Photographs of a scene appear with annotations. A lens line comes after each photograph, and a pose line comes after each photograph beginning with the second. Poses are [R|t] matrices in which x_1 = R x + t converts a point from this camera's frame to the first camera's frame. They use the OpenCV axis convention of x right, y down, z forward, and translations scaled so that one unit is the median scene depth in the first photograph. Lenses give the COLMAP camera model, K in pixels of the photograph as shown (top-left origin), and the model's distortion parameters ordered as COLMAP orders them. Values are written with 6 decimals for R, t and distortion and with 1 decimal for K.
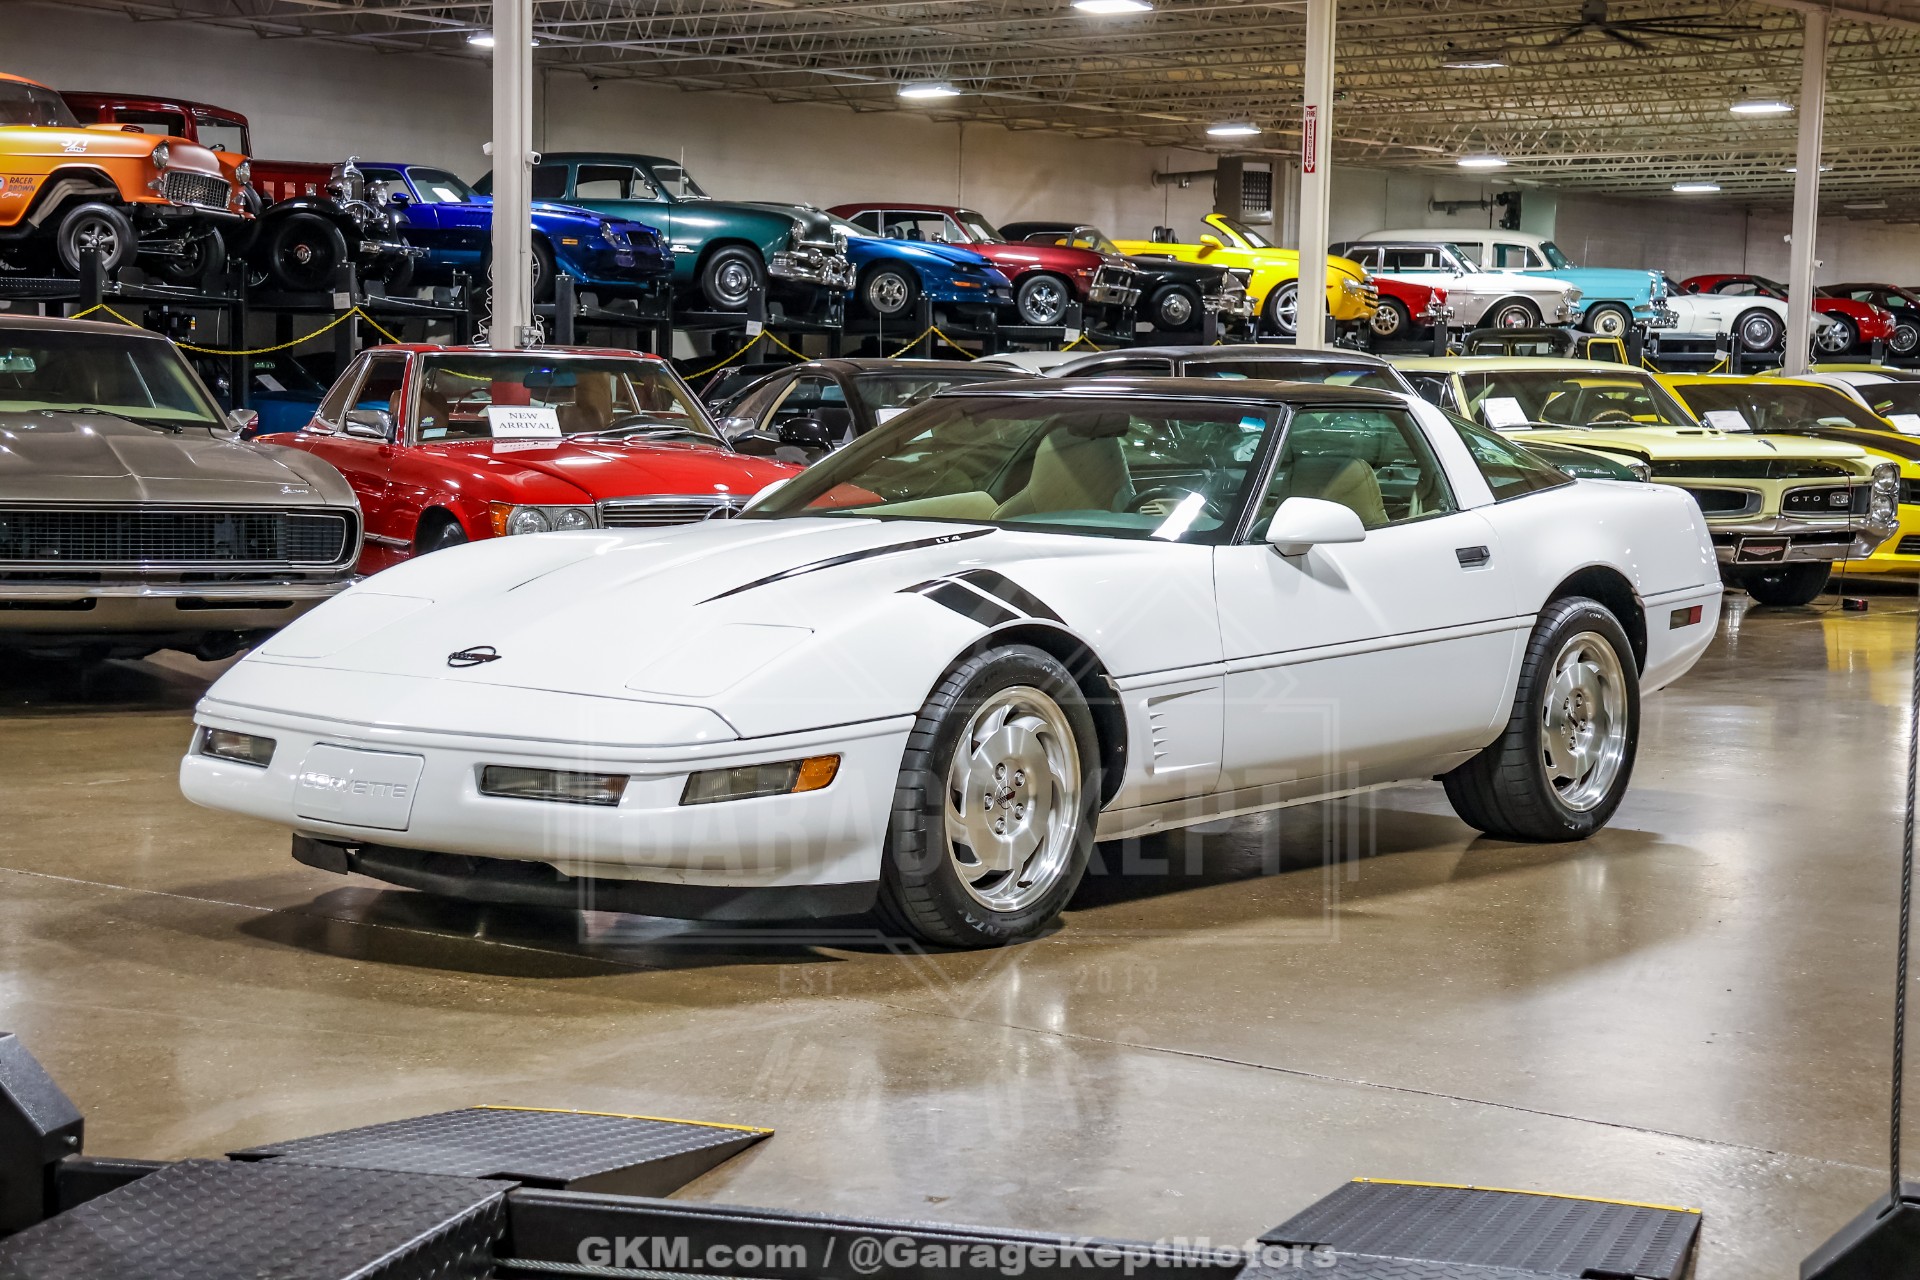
lens RADIAL K [[3579.2, 0, 960.0], [0, 3579.2, 640.0], [0, 0, 1]] dist [0.164848, 1.178572]
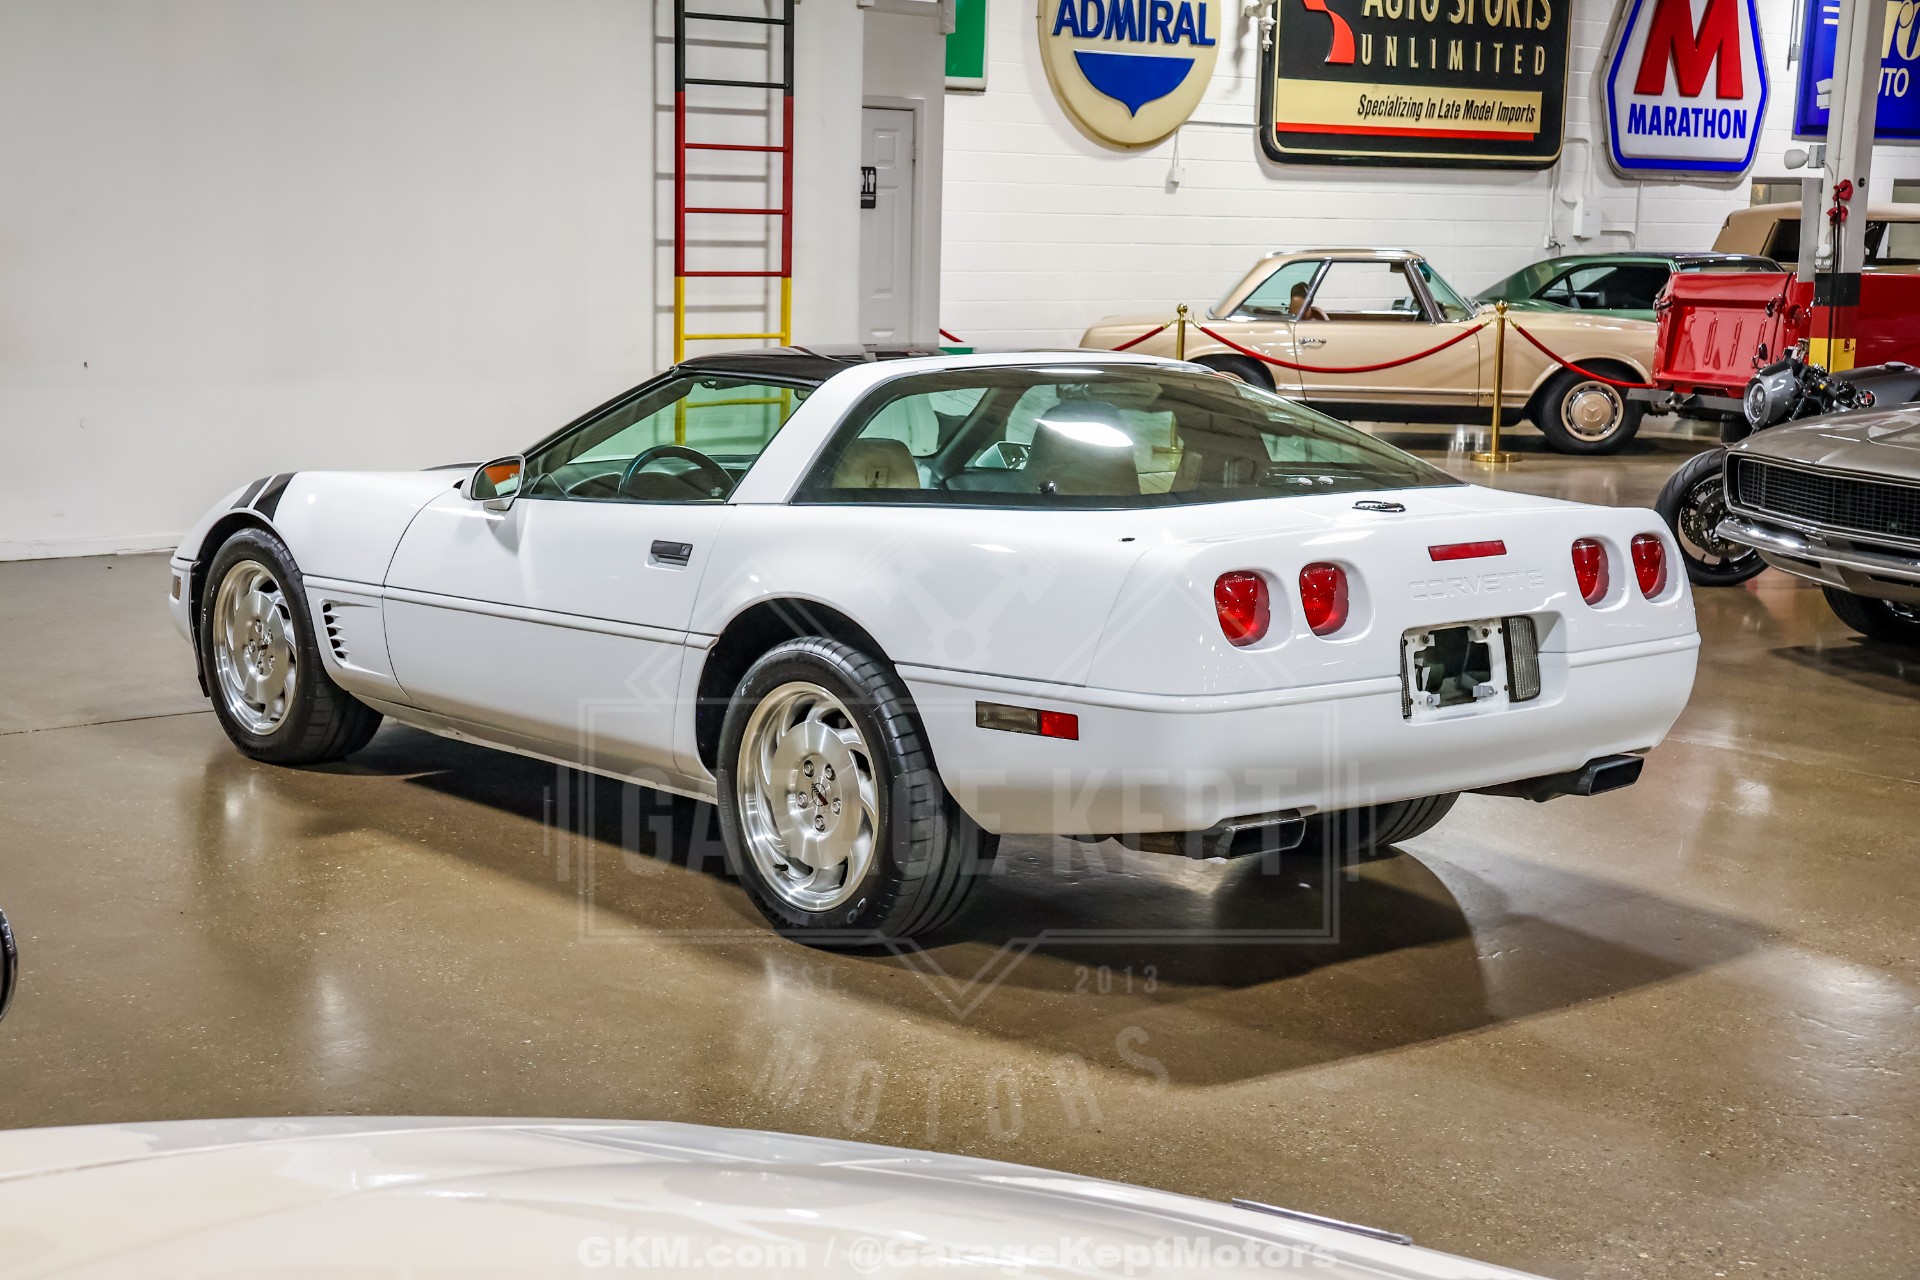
lens RADIAL K [[2956.9, 0, 953.0], [0, 2956.9, 604.6], [0, 0, 1]] dist [0.126265, 0.617585]
pose [[-0.219978, 0.105437, -0.969790, 0.402759], [-0.093623, 0.987271, 0.128574, -0.053450], [0.971002, 0.119078, -0.207307, 0.593493]]
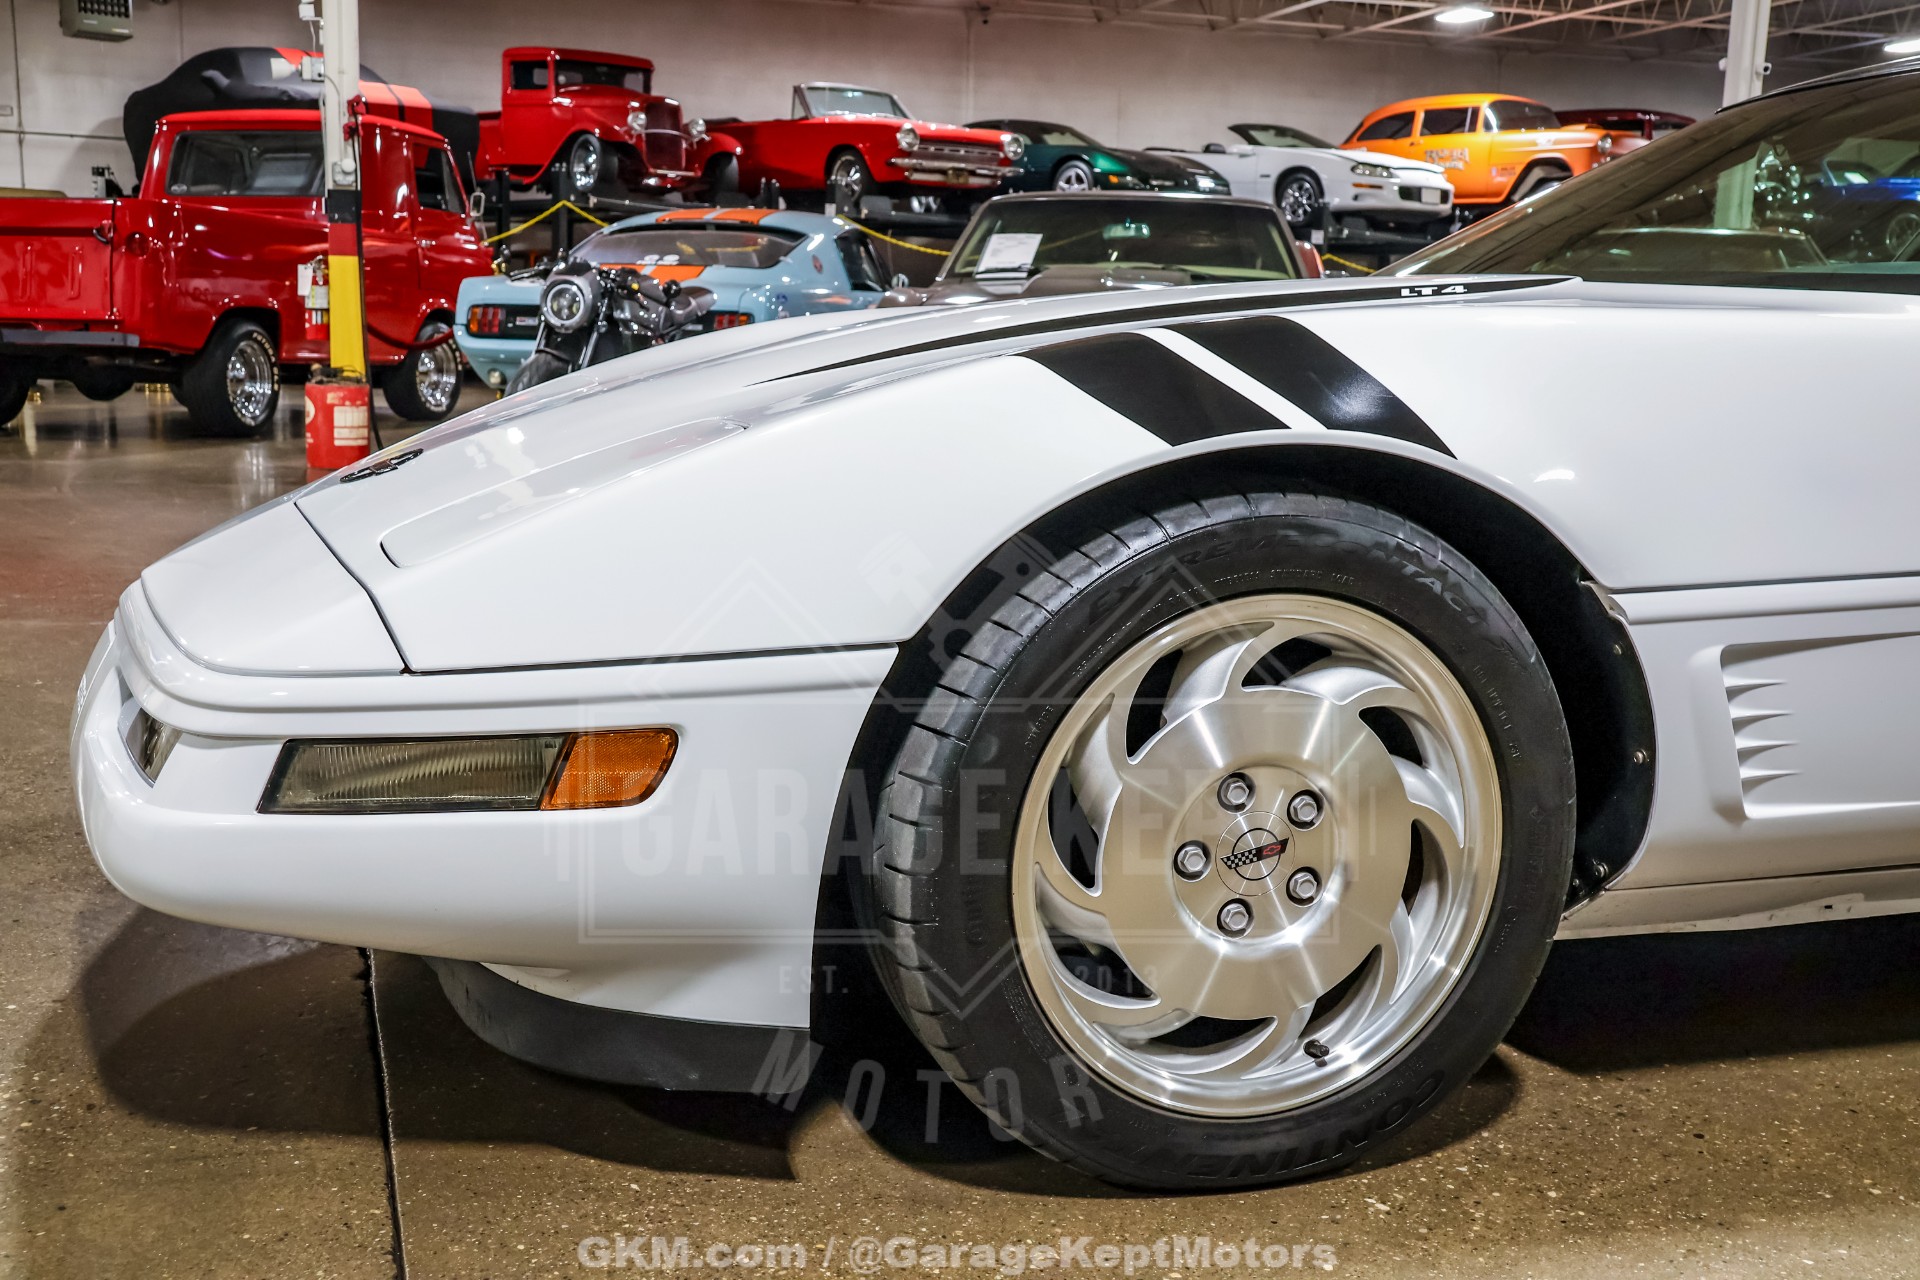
lens RADIAL K [[2053.4, 0, 960.0], [0, 2053.4, 640.0], [0, 0, 1]] dist [-0.063487, 0.274961]
pose [[0.818677, 0.088923, -0.567328, 0.048935], [-0.050348, 0.995248, 0.083340, 0.000086], [0.572043, -0.039665, 0.819264, 0.318117]]
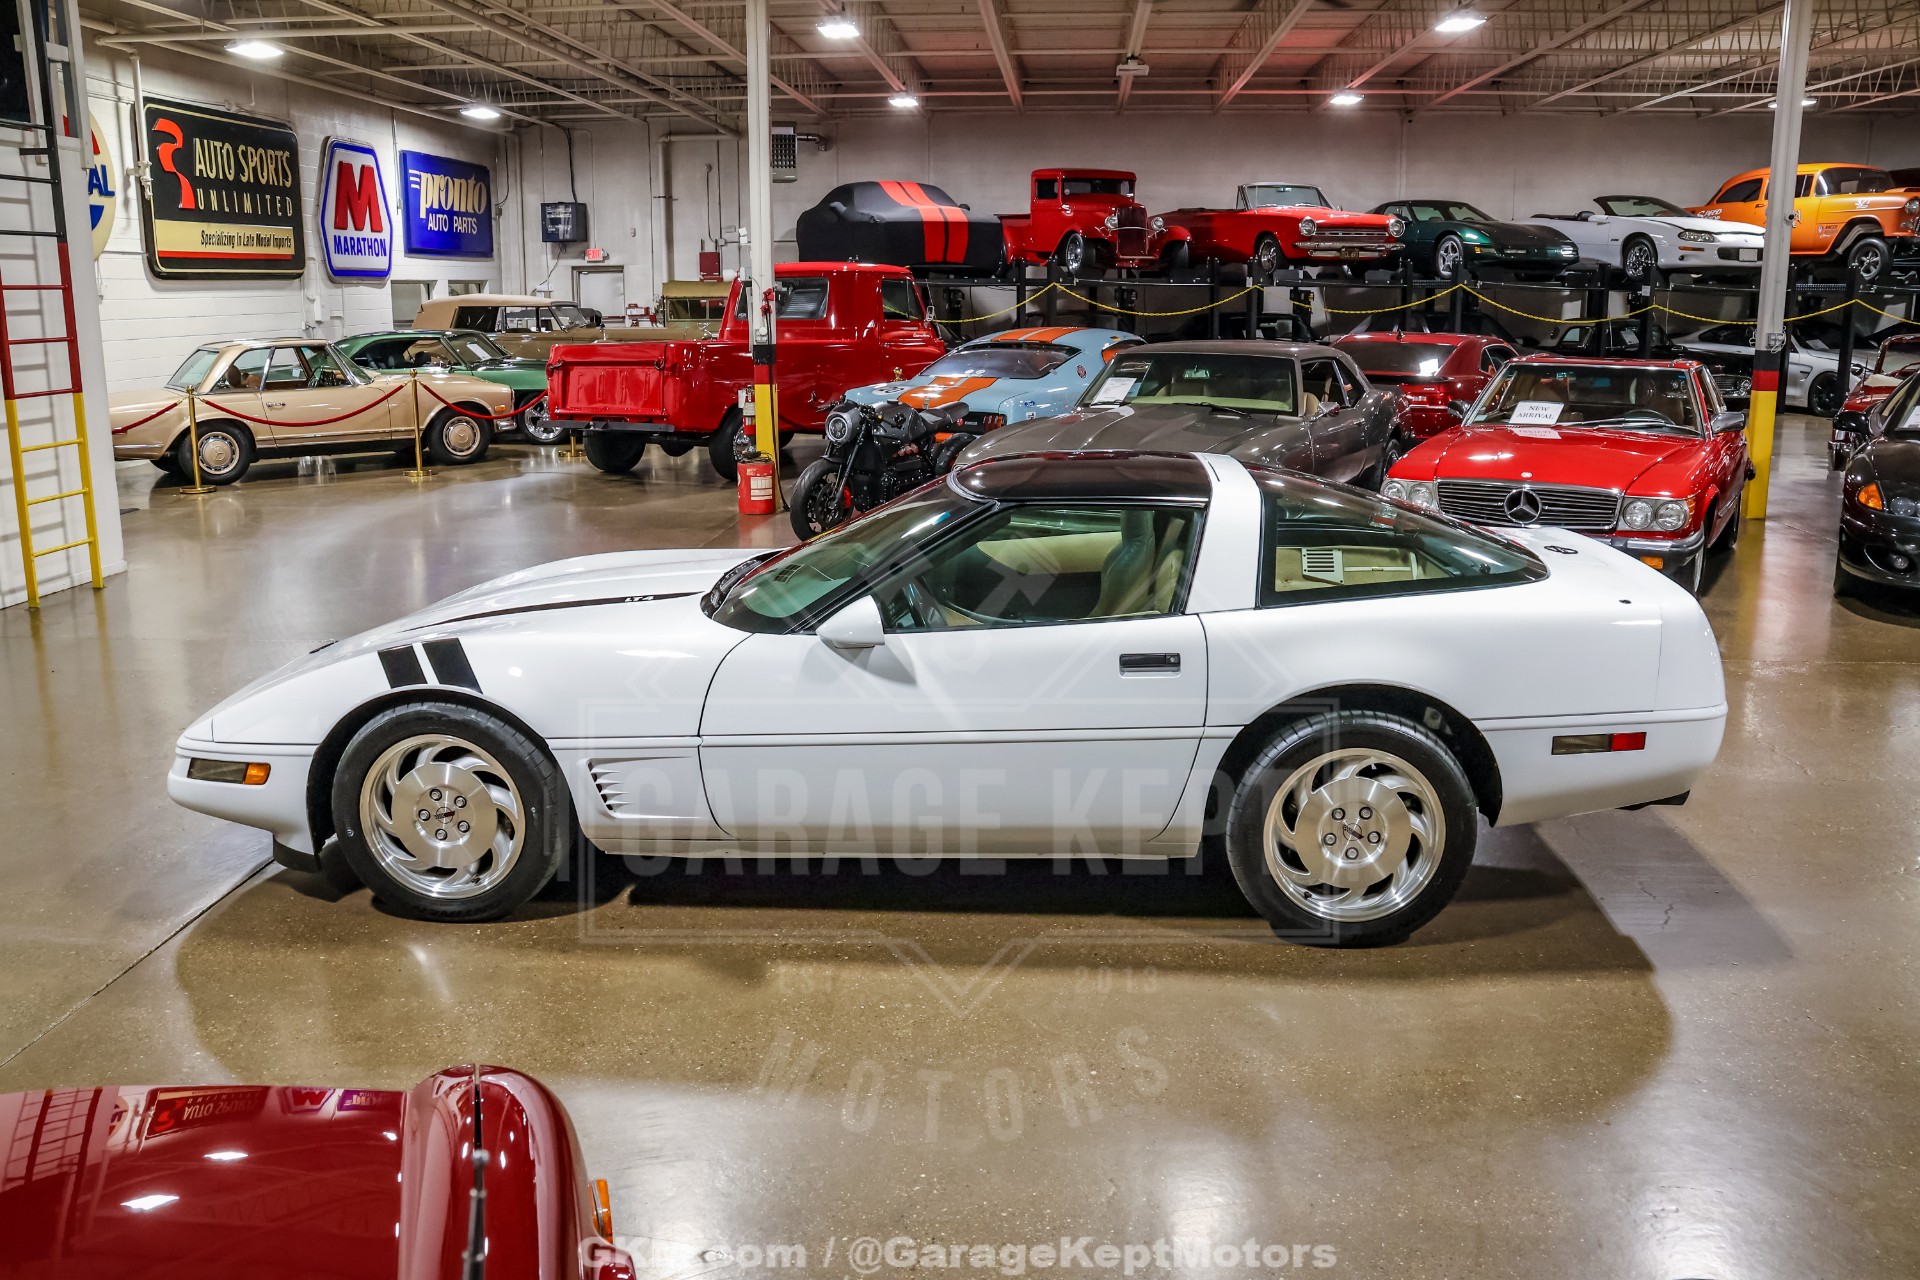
lens RADIAL K [[1679.1, 0, 960.0], [0, 1679.1, 640.0], [0, 0, 1]] dist [-0.147619, 0.145880]
pose [[0.545672, 0.154422, -0.823648, 0.246653], [-0.044934, 0.986853, 0.155252, -0.049620], [0.836793, -0.047706, 0.545436, 0.338038]]
